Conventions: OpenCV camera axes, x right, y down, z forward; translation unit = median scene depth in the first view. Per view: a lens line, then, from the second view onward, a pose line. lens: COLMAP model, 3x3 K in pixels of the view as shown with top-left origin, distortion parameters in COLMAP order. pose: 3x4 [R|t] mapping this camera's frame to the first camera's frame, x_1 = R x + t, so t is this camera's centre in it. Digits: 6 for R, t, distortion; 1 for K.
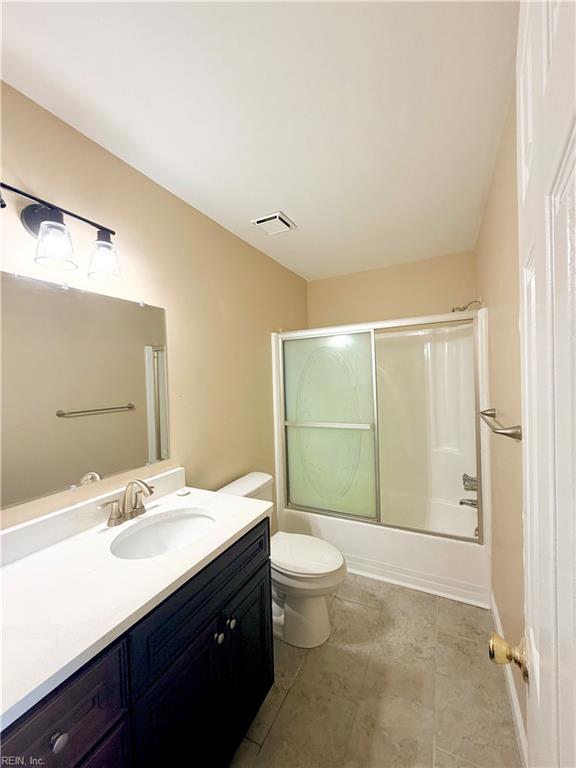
lens RADIAL K [[304.8, 0, 288.0], [0, 304.8, 384.0], [0, 0, 1]] dist [-0.001234, -0.000429]
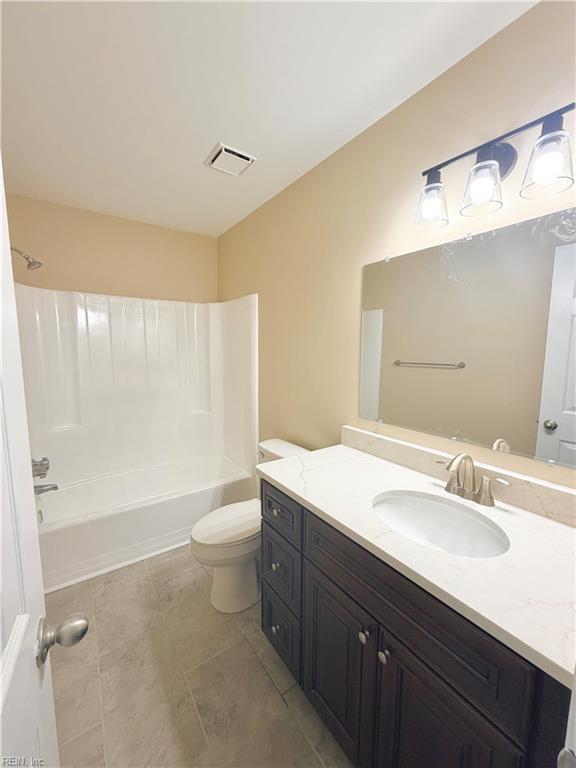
lens RADIAL K [[304.8, 0, 288.0], [0, 304.8, 384.0], [0, 0, 1]] dist [-0.001234, -0.000429]
pose [[-0.462038, 0.146635, -0.874654, 0.324914], [-0.001308, 0.986123, 0.166014, -0.012431], [0.886859, 0.077849, -0.455434, 0.706973]]
